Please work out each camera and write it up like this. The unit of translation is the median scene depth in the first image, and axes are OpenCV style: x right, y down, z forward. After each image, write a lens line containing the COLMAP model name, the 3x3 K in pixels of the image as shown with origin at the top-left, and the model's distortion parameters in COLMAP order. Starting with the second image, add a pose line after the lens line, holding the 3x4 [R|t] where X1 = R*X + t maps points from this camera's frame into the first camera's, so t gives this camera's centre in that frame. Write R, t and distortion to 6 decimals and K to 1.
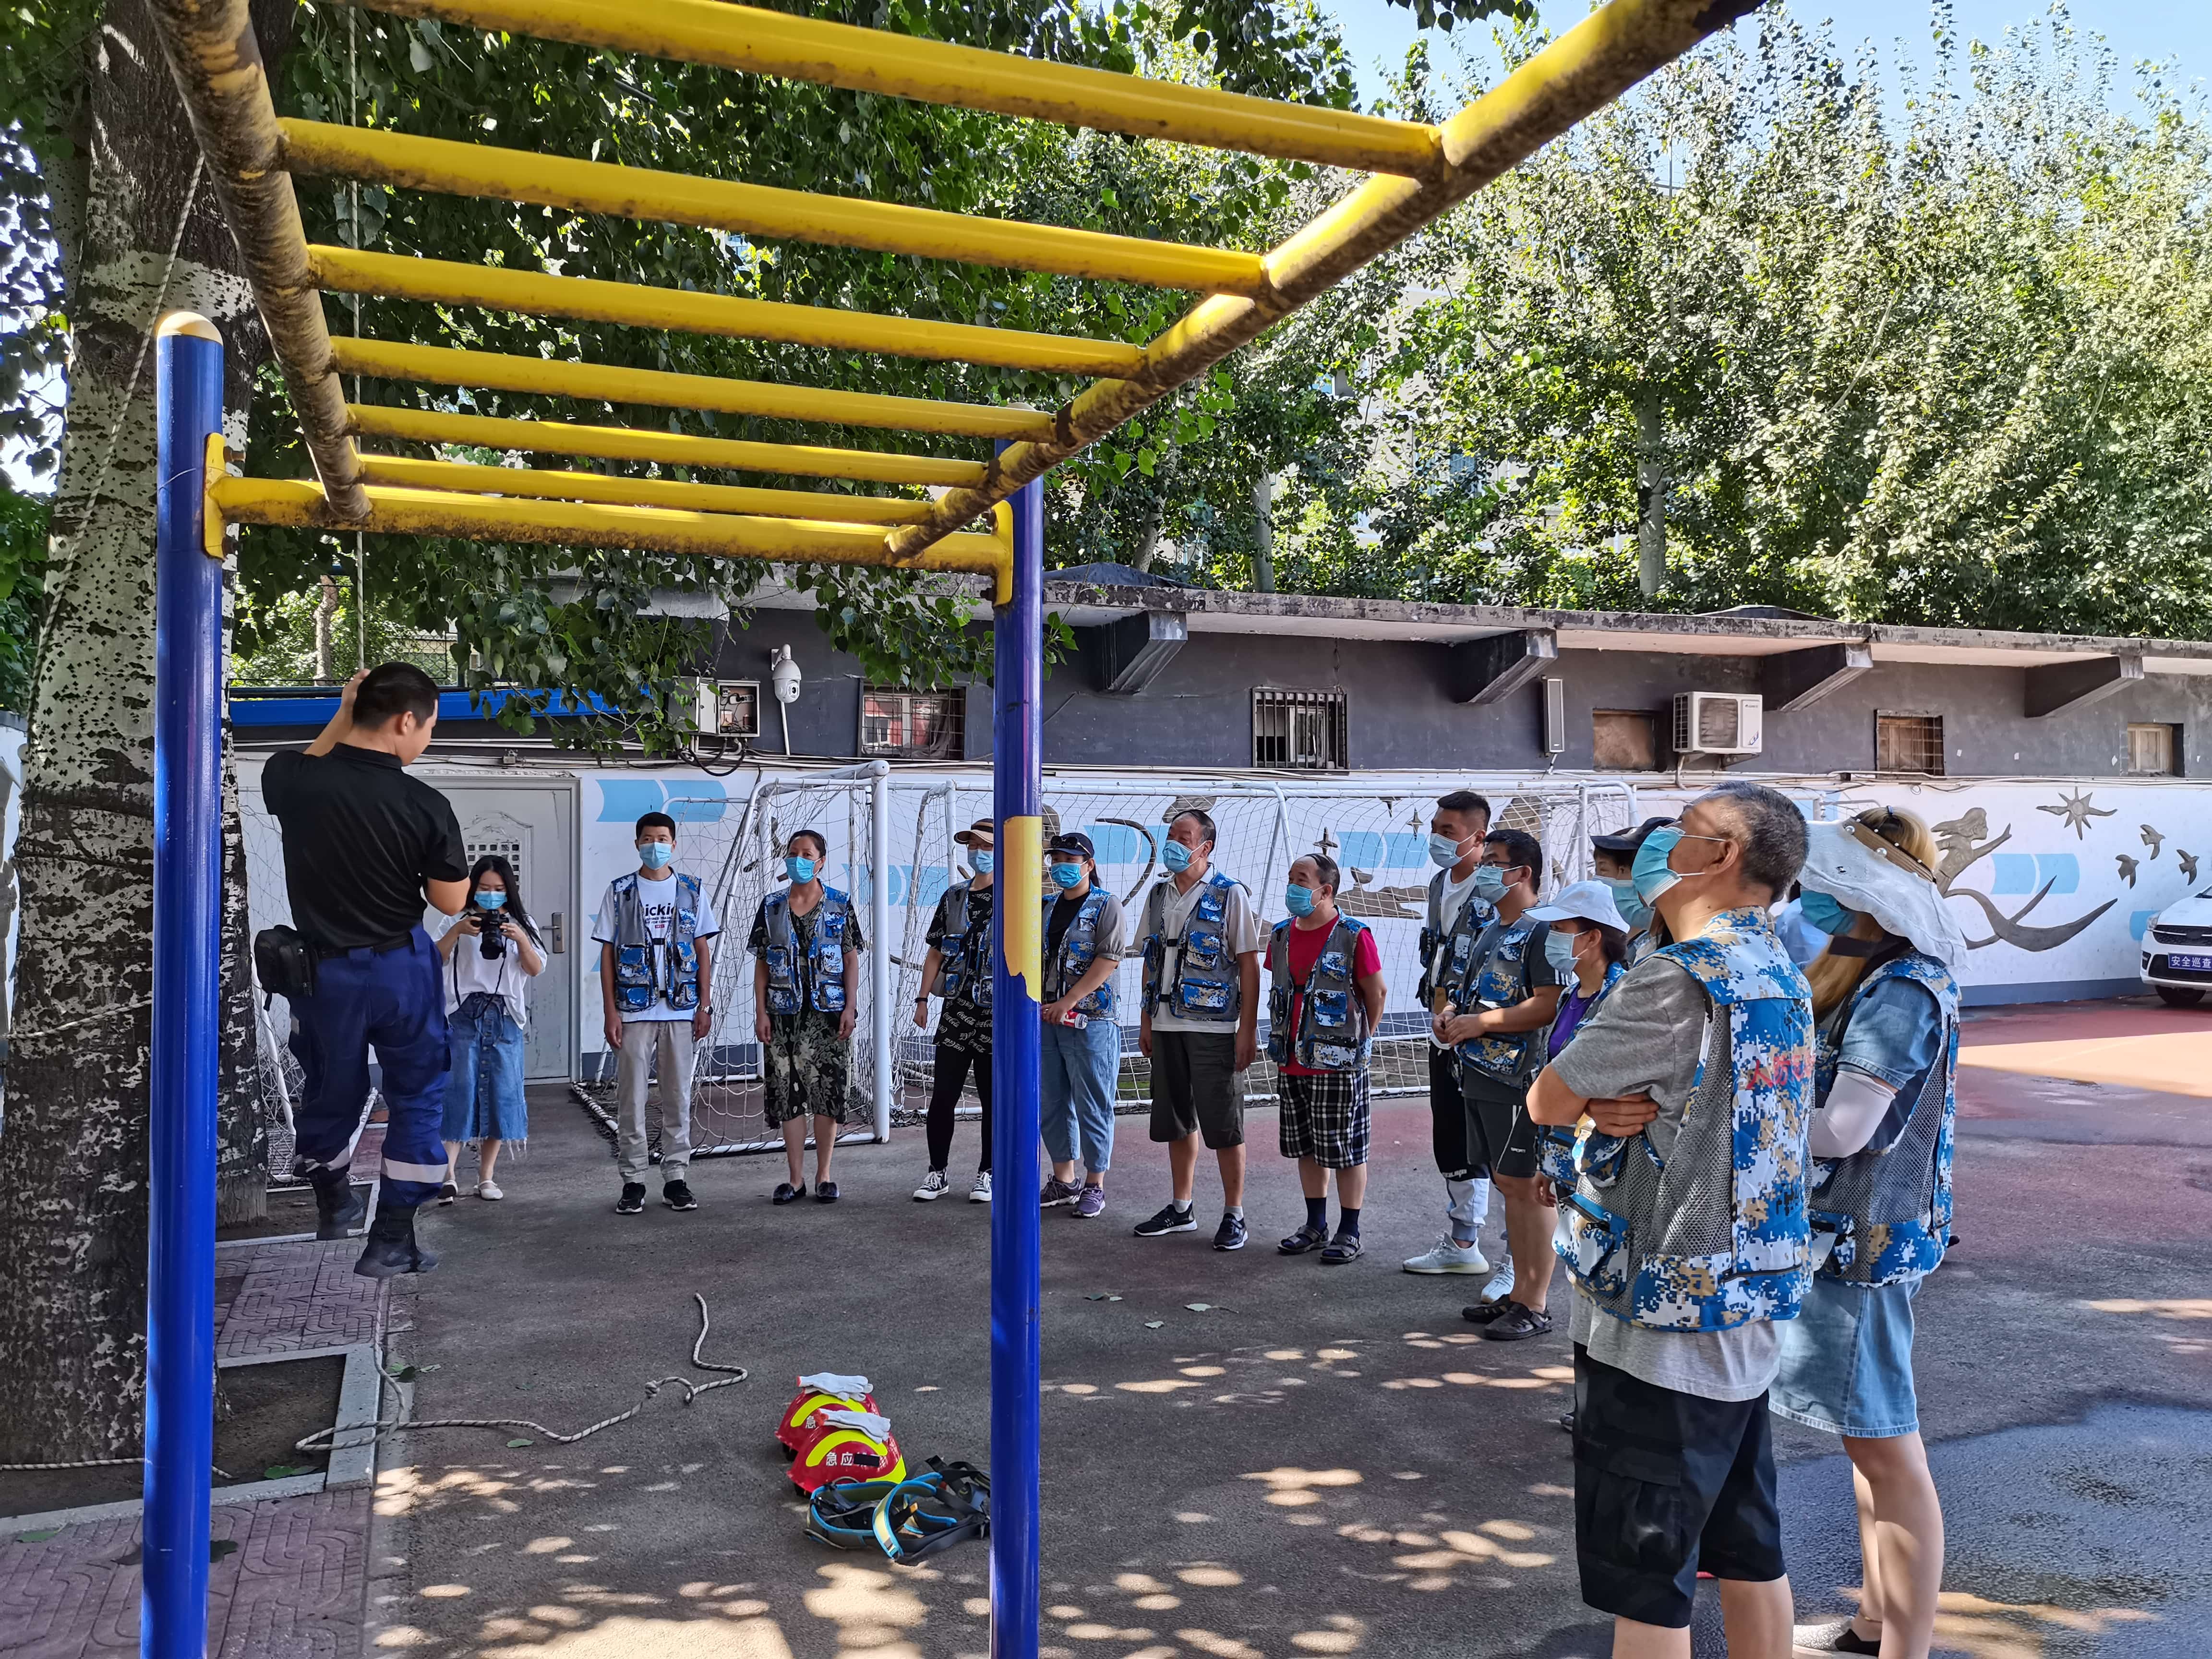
lens RADIAL K [[1810.3, 0, 1099.6], [0, 1810.3, 826.7], [0, 0, 1]] dist [0.019333, -0.007444]
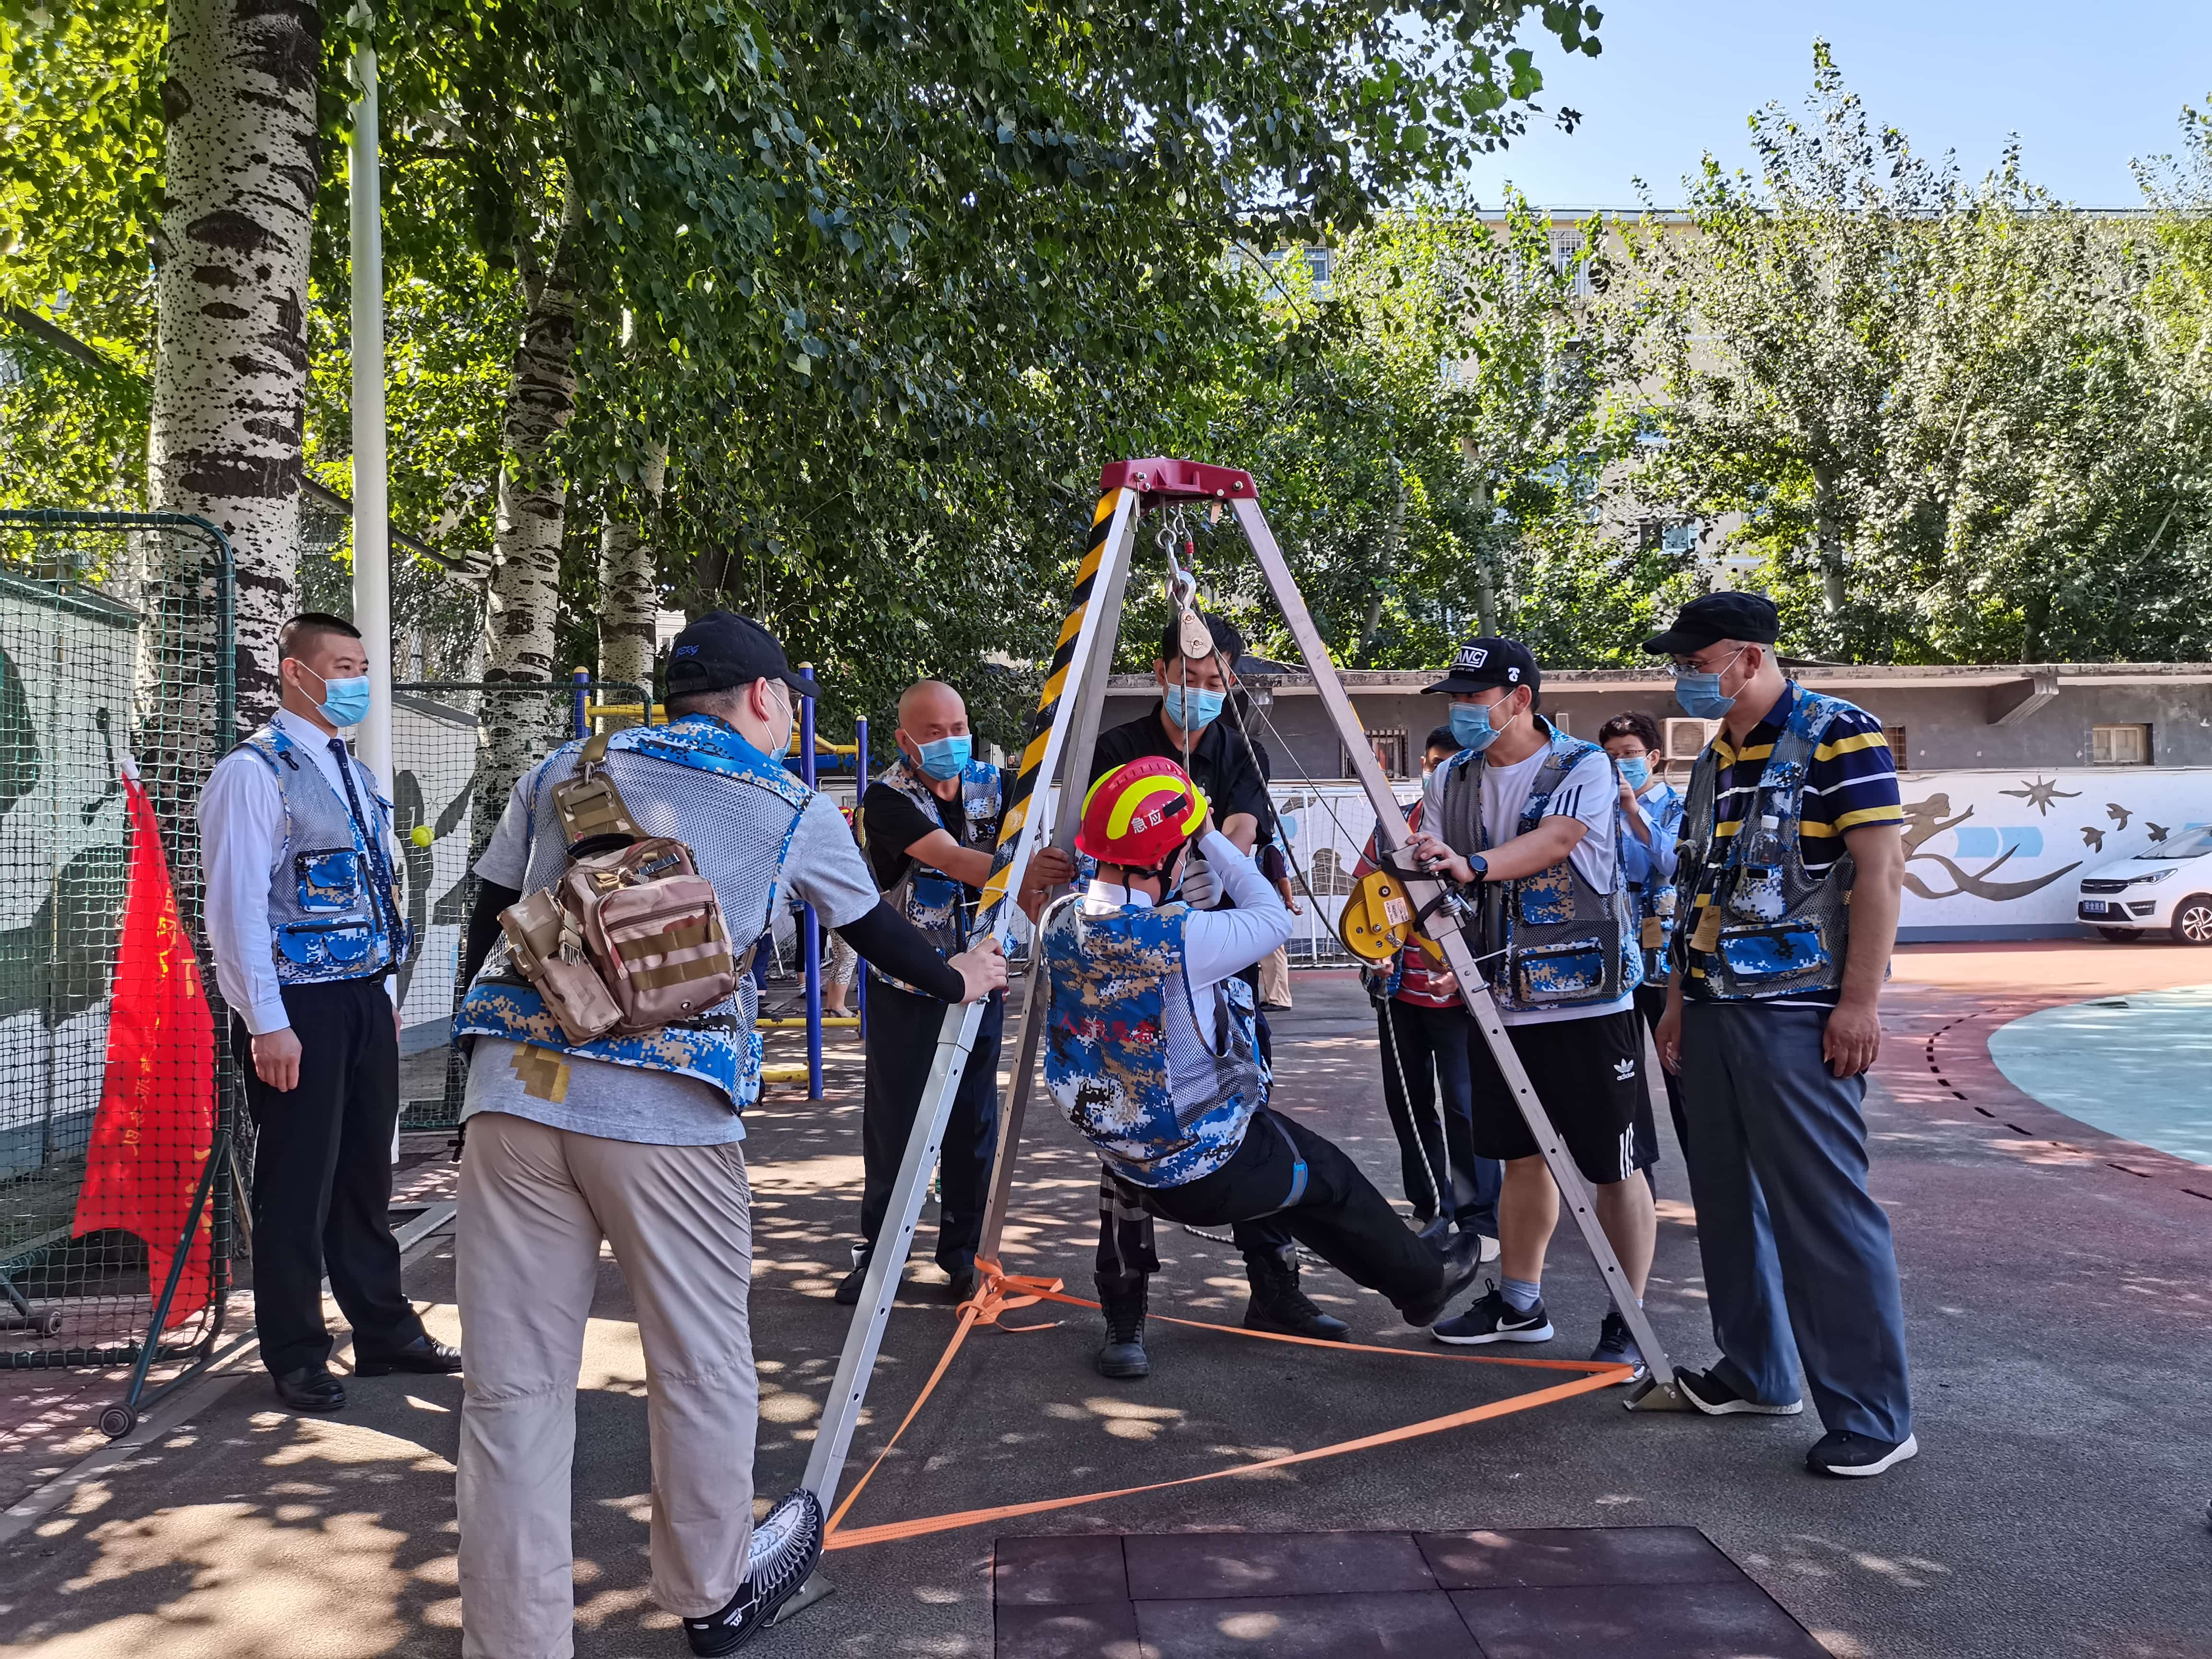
lens RADIAL K [[1810.3, 0, 1107.4], [0, 1810.3, 828.8], [0, 0, 1]] dist [0.019333, -0.007444]
pose [[0.949489, -0.011065, -0.313605, 0.316679], [0.013909, 0.999880, 0.006832, -0.001857], [0.313491, -0.010849, 0.949529, -0.461967]]
